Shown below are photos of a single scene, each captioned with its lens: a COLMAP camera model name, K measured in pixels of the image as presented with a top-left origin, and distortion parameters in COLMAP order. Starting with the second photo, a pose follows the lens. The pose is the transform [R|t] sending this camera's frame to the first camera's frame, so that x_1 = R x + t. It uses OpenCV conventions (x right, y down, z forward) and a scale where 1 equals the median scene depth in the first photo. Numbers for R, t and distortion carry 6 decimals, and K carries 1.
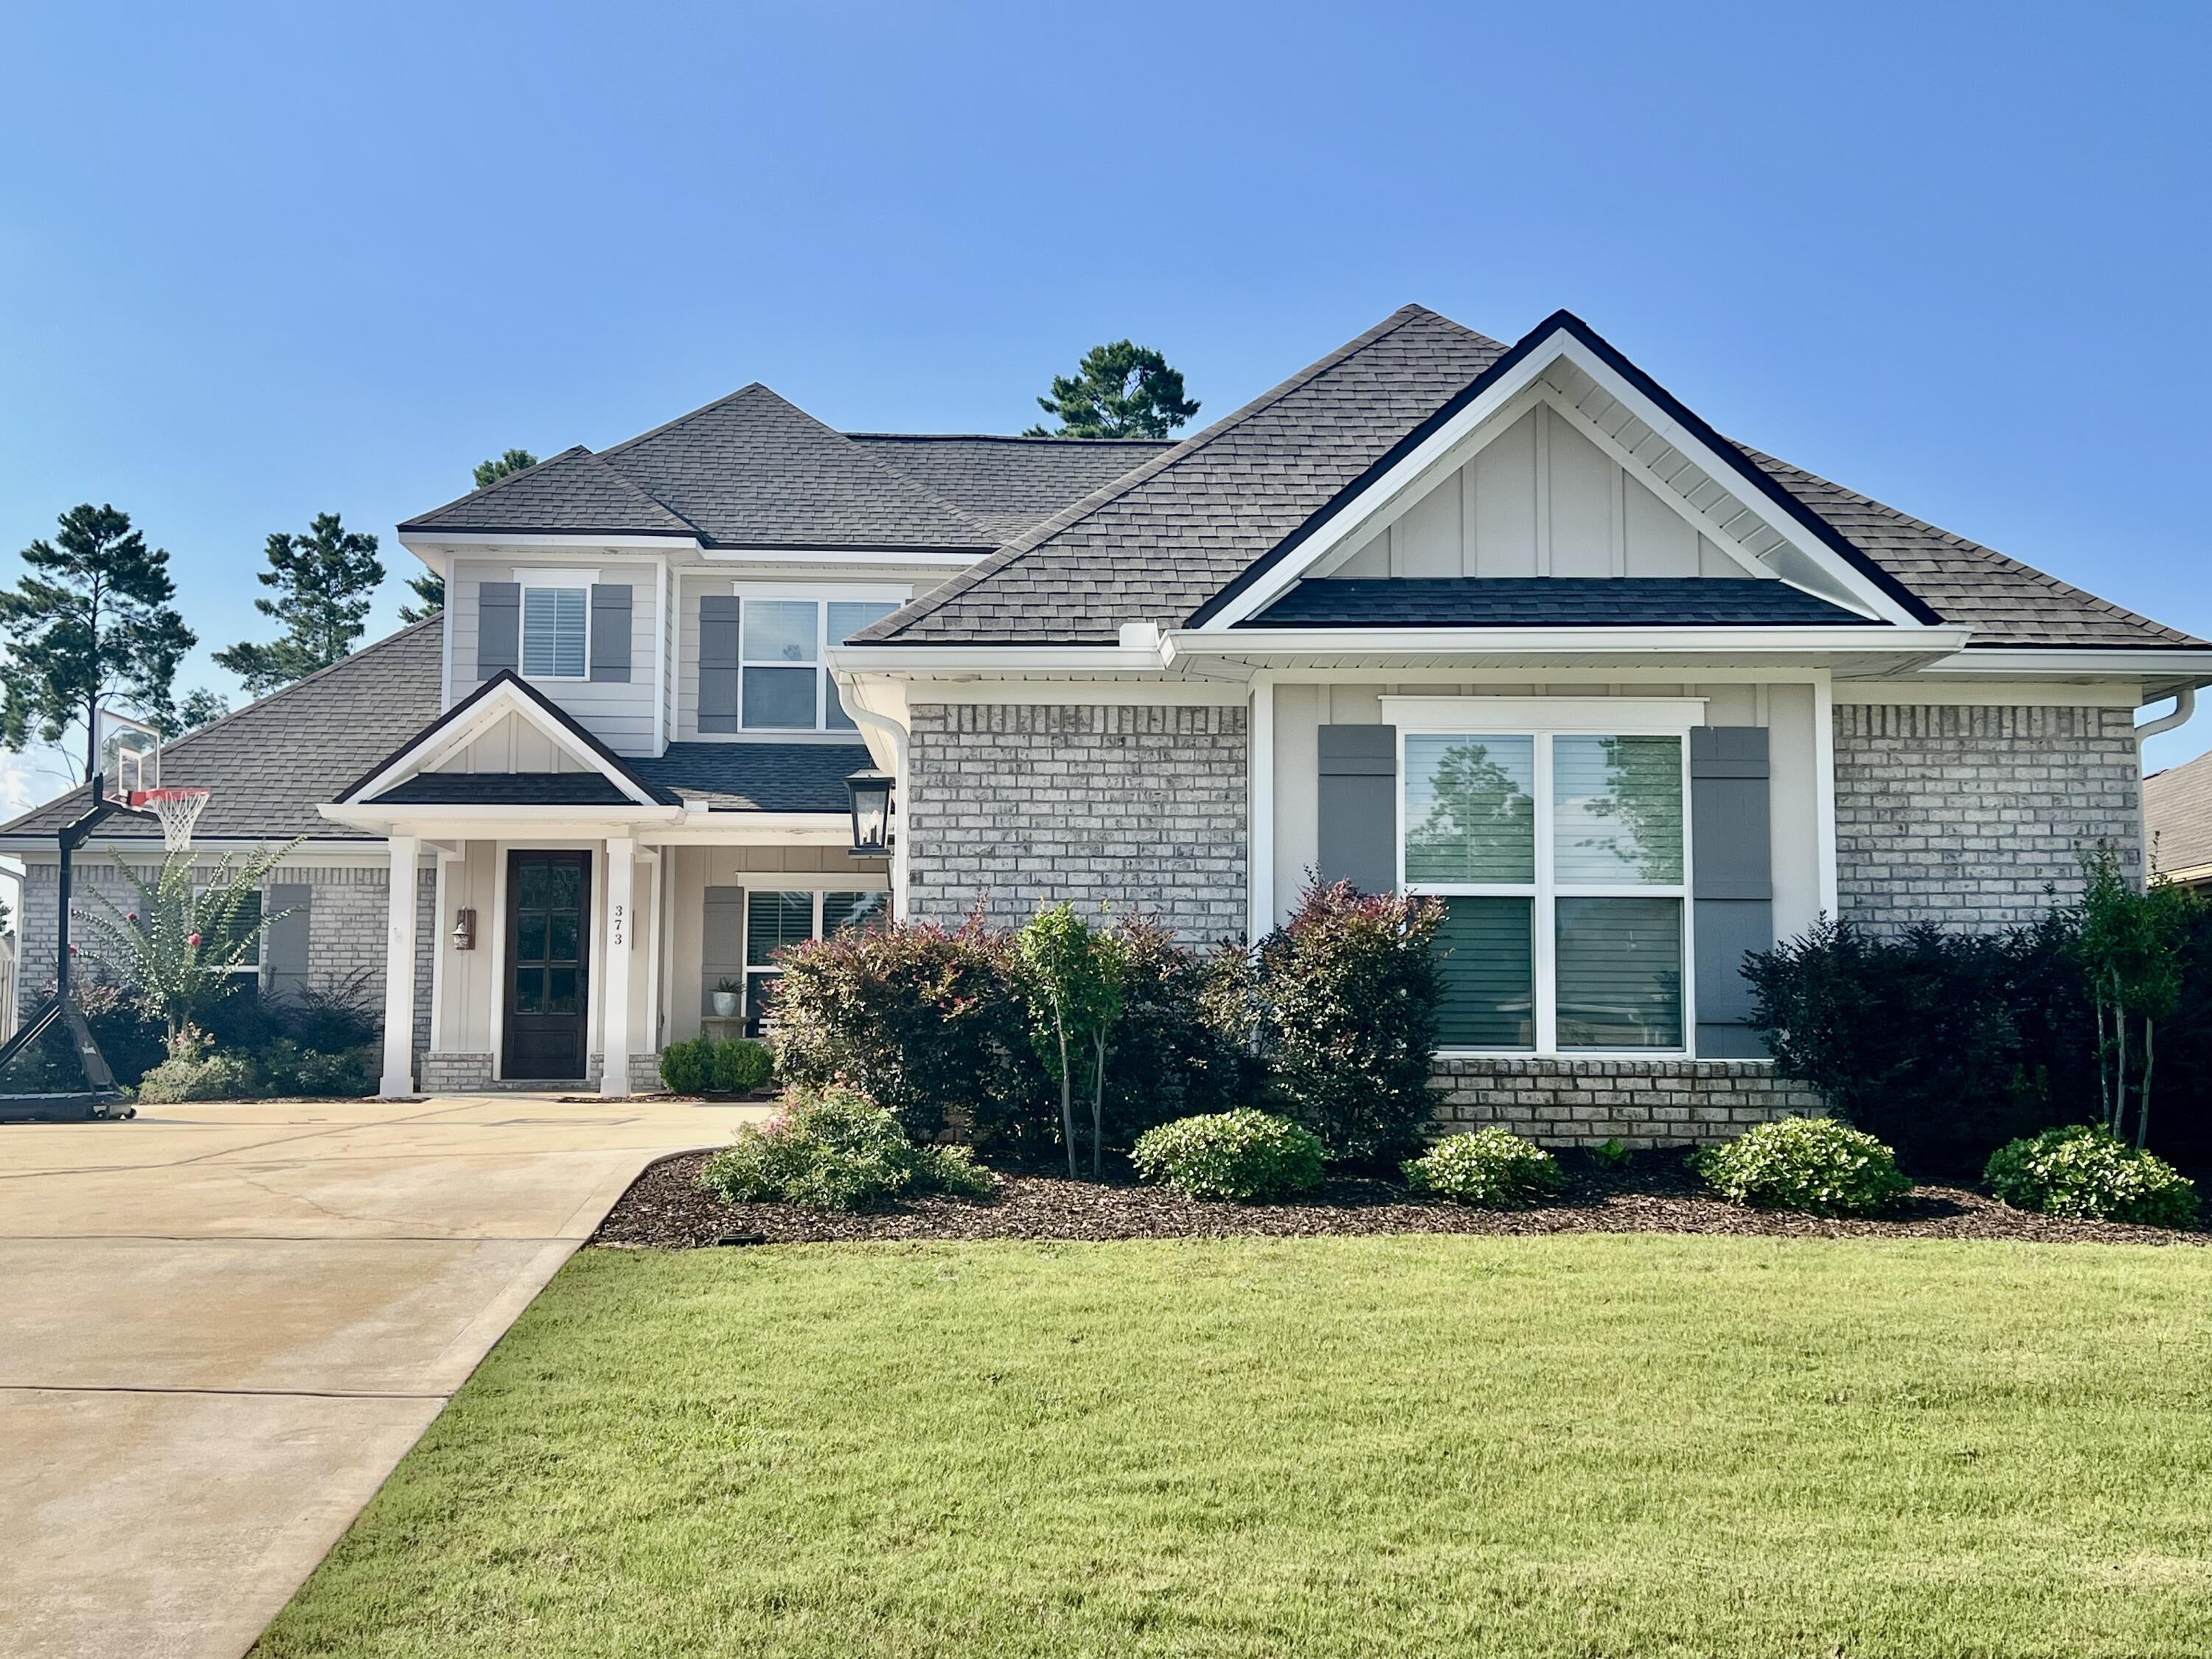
lens RADIAL K [[2382.2, 0, 1106.4], [0, 2382.2, 842.9], [0, 0, 1]] dist [0.021188, 0.000000]
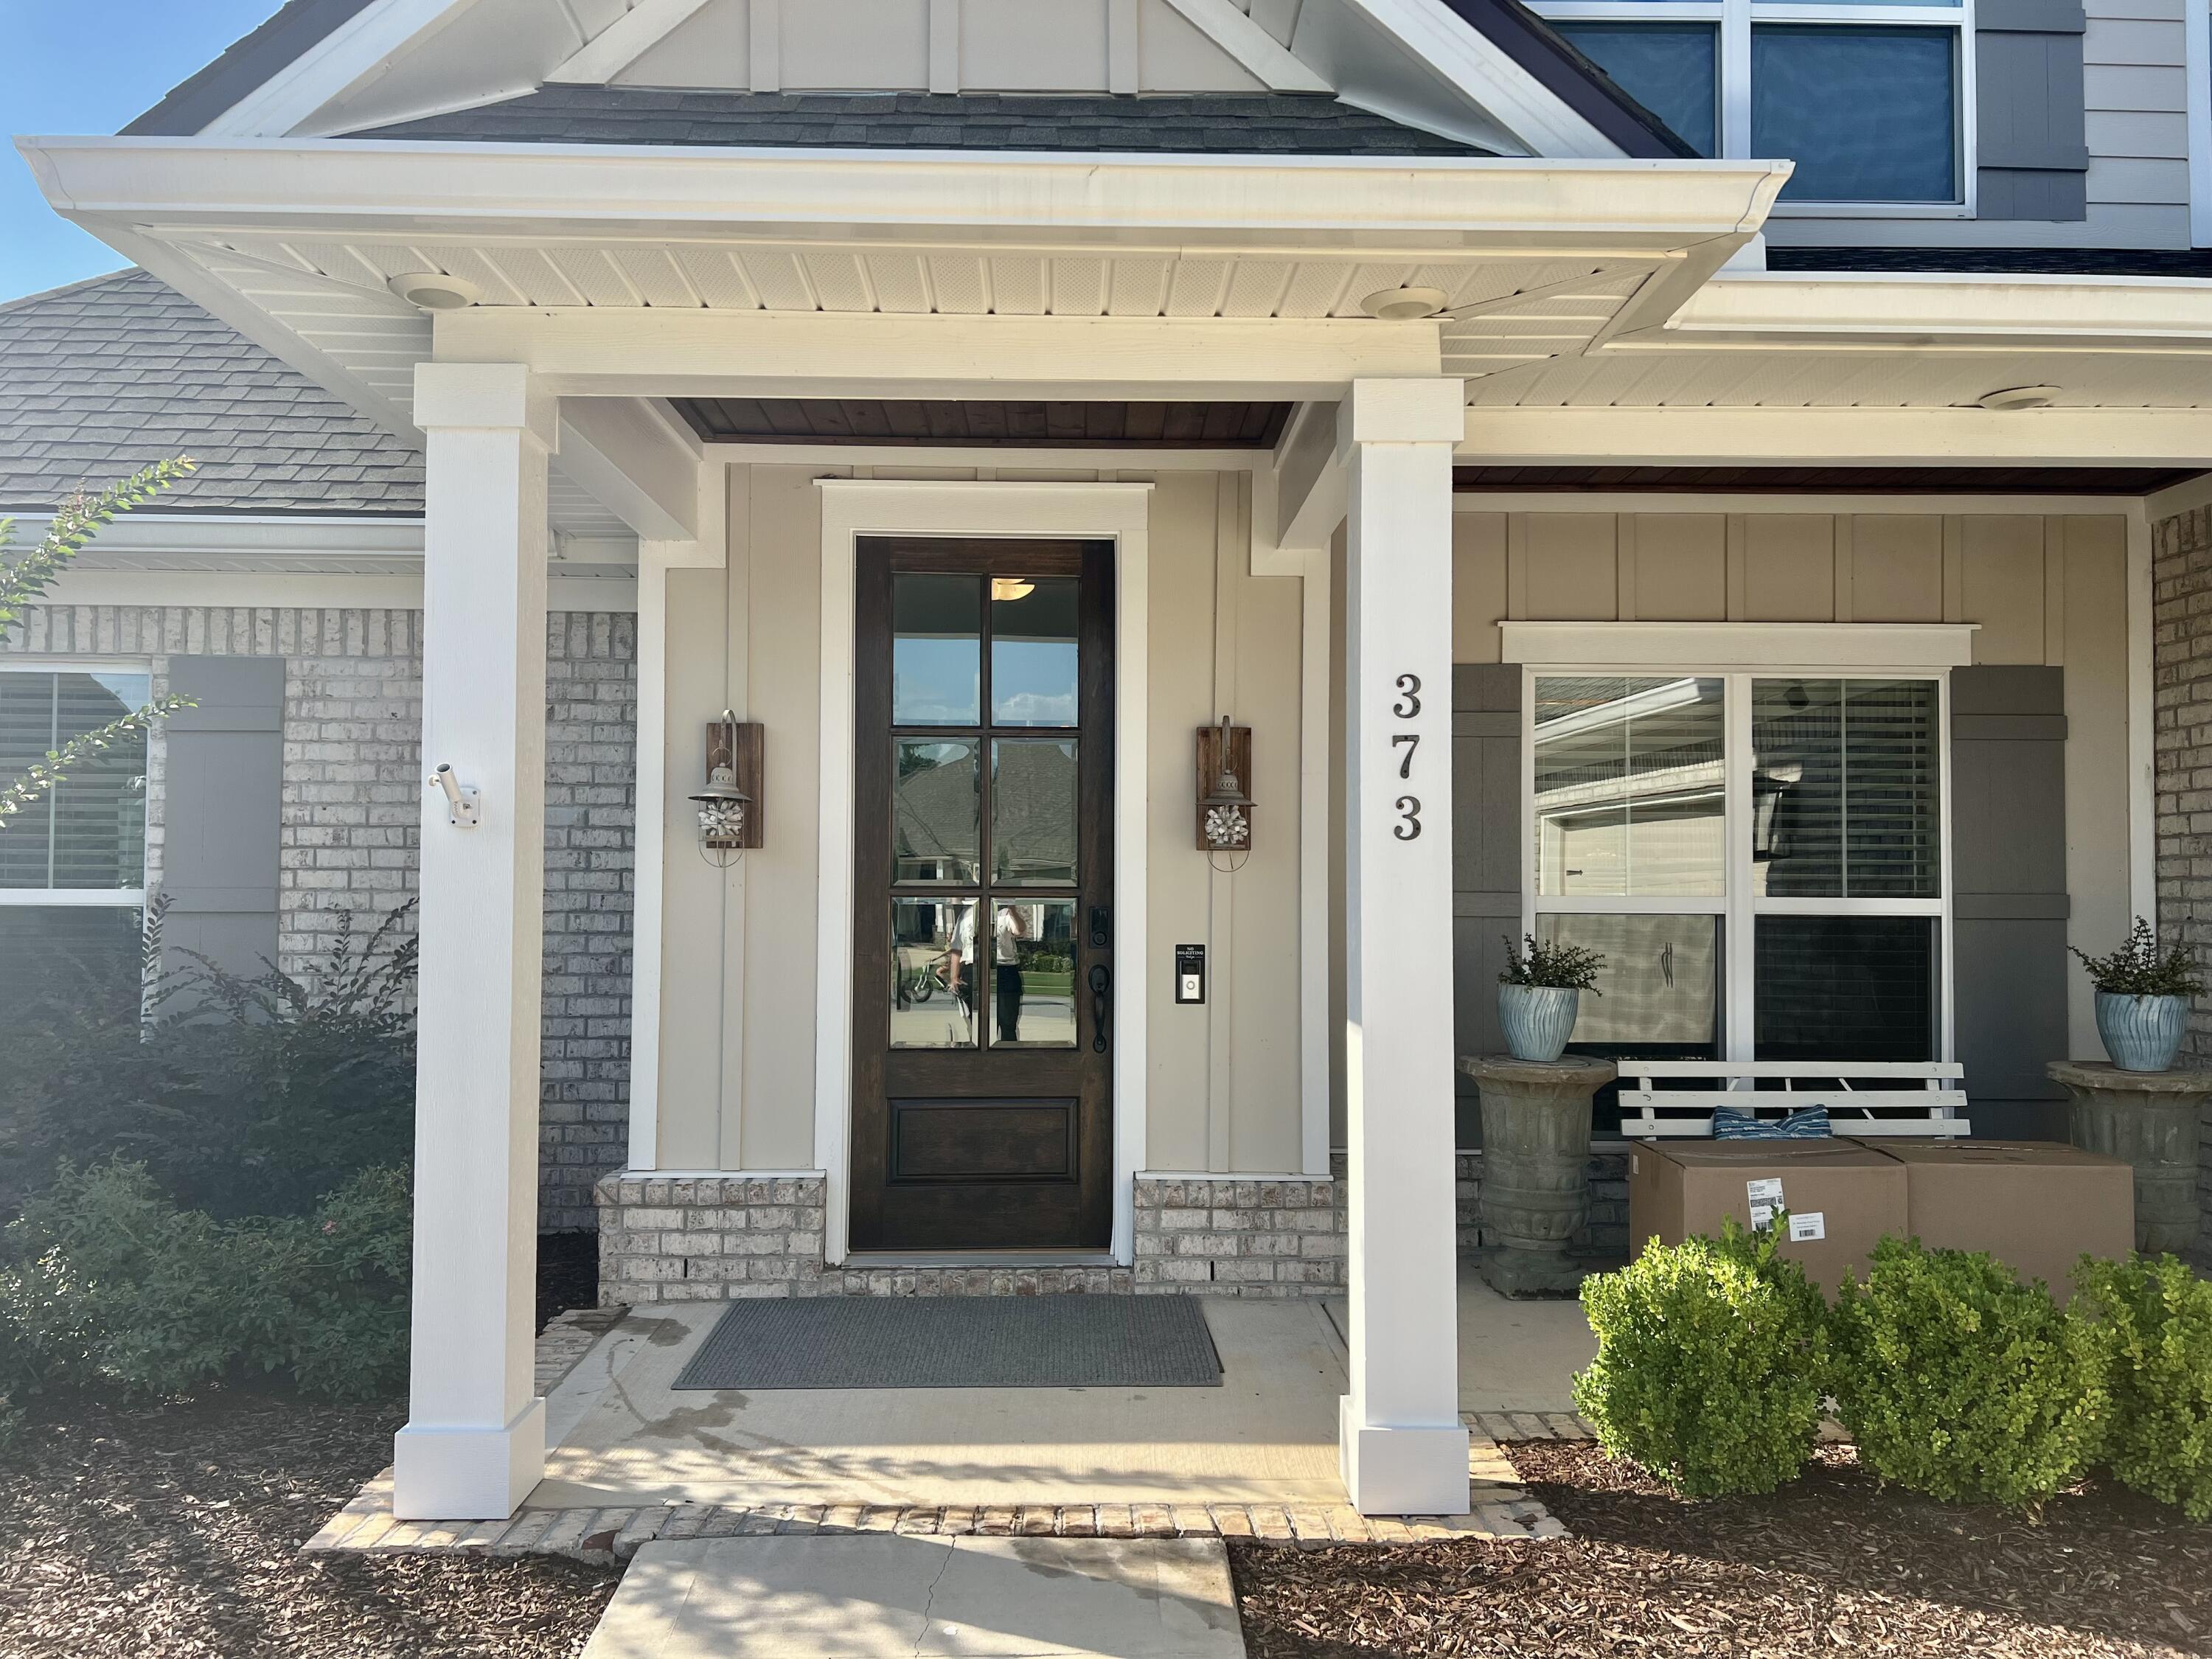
lens RADIAL K [[1677.6, 0, 1102.6], [0, 1677.6, 828.0], [0, 0, 1]] dist [-0.004826, -0.001076]
pose [[0.999928, 0.001334, -0.011943, -0.250397], [-0.000698, 0.998593, 0.053029, 0.034835], [0.011997, -0.053016, 0.998522, 0.898677]]
